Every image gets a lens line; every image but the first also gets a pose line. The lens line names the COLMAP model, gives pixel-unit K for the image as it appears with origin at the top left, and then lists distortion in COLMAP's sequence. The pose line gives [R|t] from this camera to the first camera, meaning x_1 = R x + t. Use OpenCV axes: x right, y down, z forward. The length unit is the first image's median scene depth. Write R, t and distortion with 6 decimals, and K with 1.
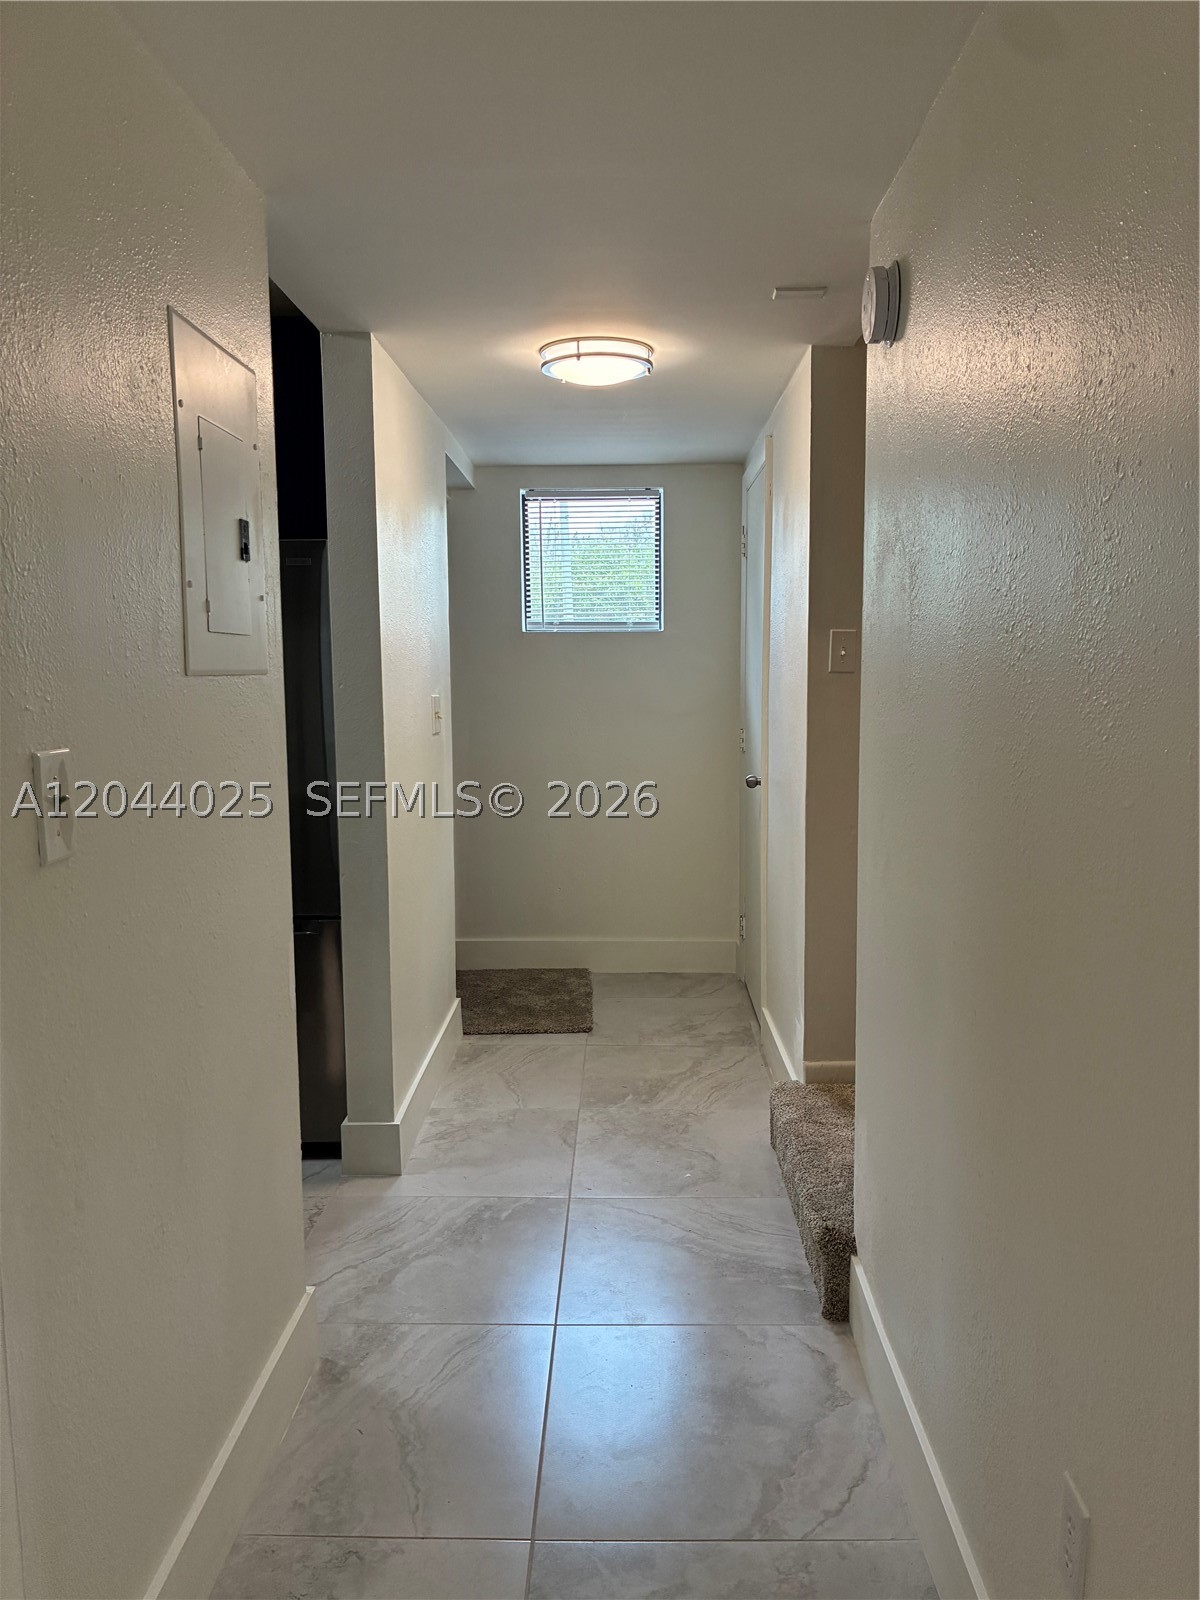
lens RADIAL K [[1228.2, 0, 601.1], [0, 1228.2, 801.2], [0, 0, 1]] dist [0.052649, -0.062613]
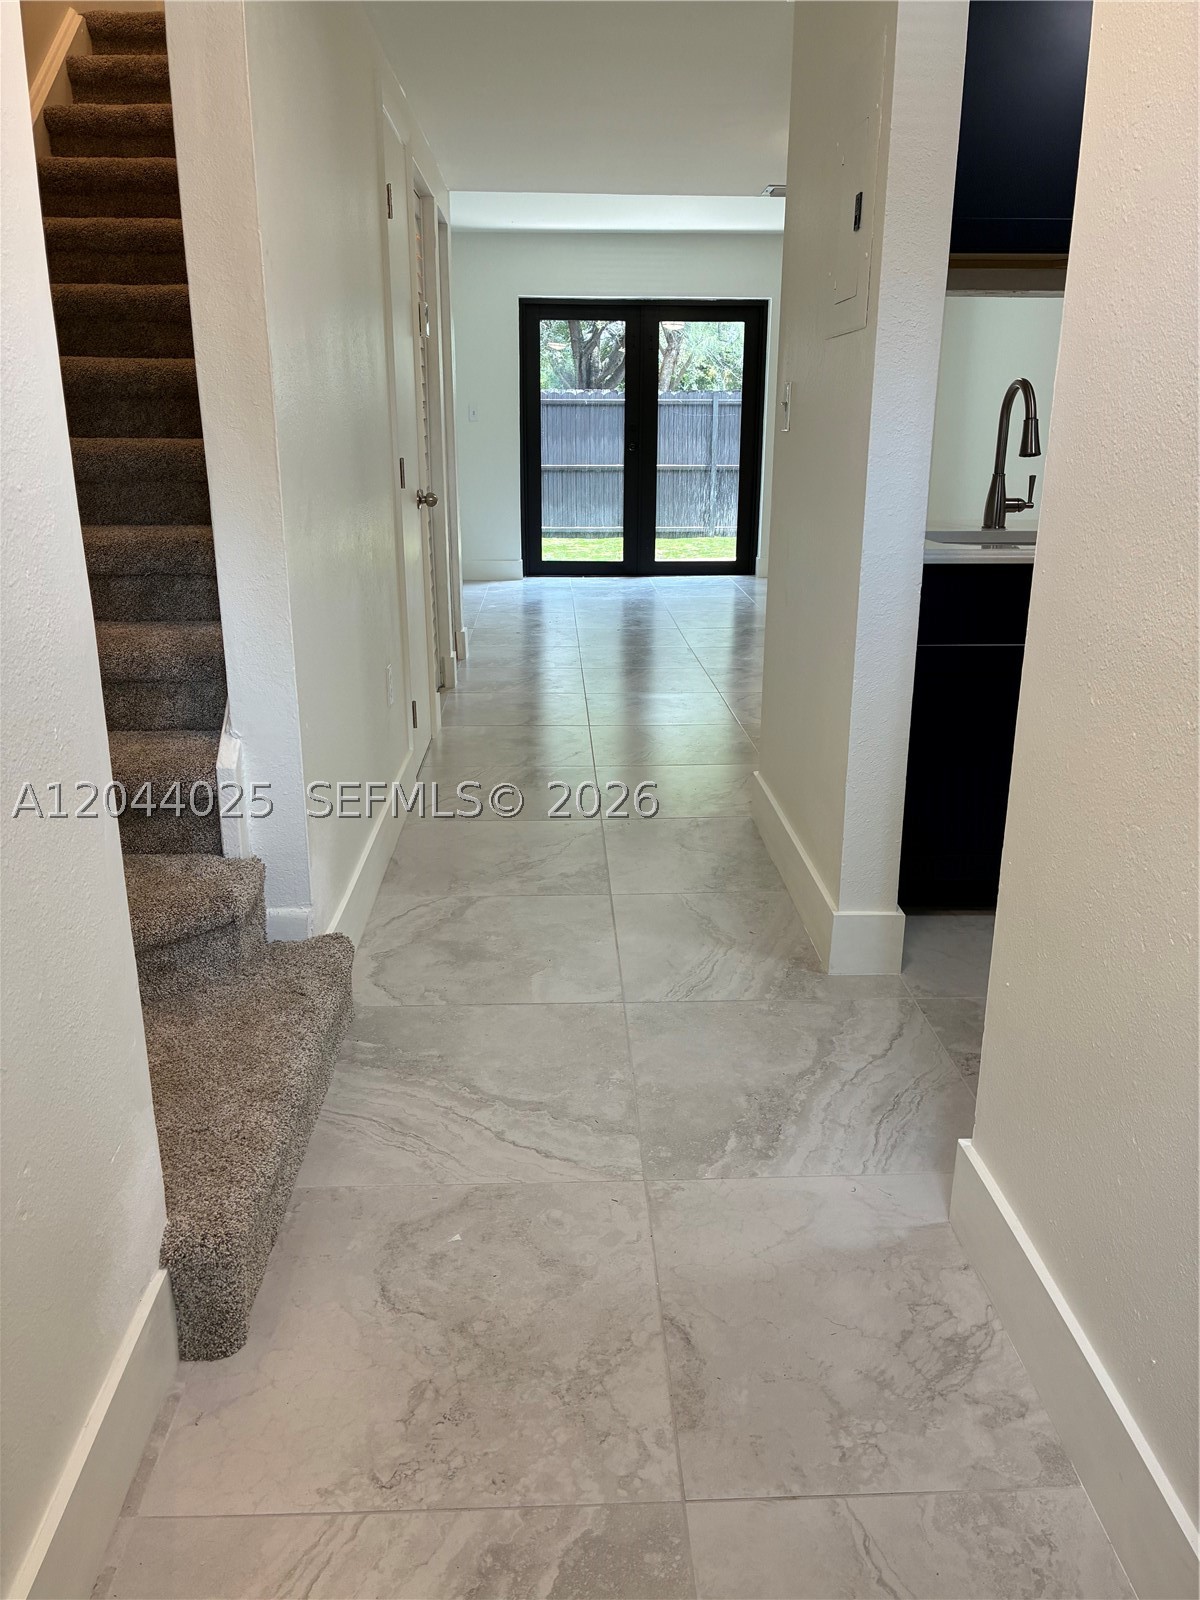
lens RADIAL K [[1228.2, 0, 606.9], [0, 1228.2, 802.8], [0, 0, 1]] dist [0.052649, -0.062613]
pose [[-0.998075, 0.020586, -0.058499, 0.026258], [-0.004637, 0.915884, 0.401416, -0.105983], [0.061841, 0.400915, -0.914026, 1.475284]]
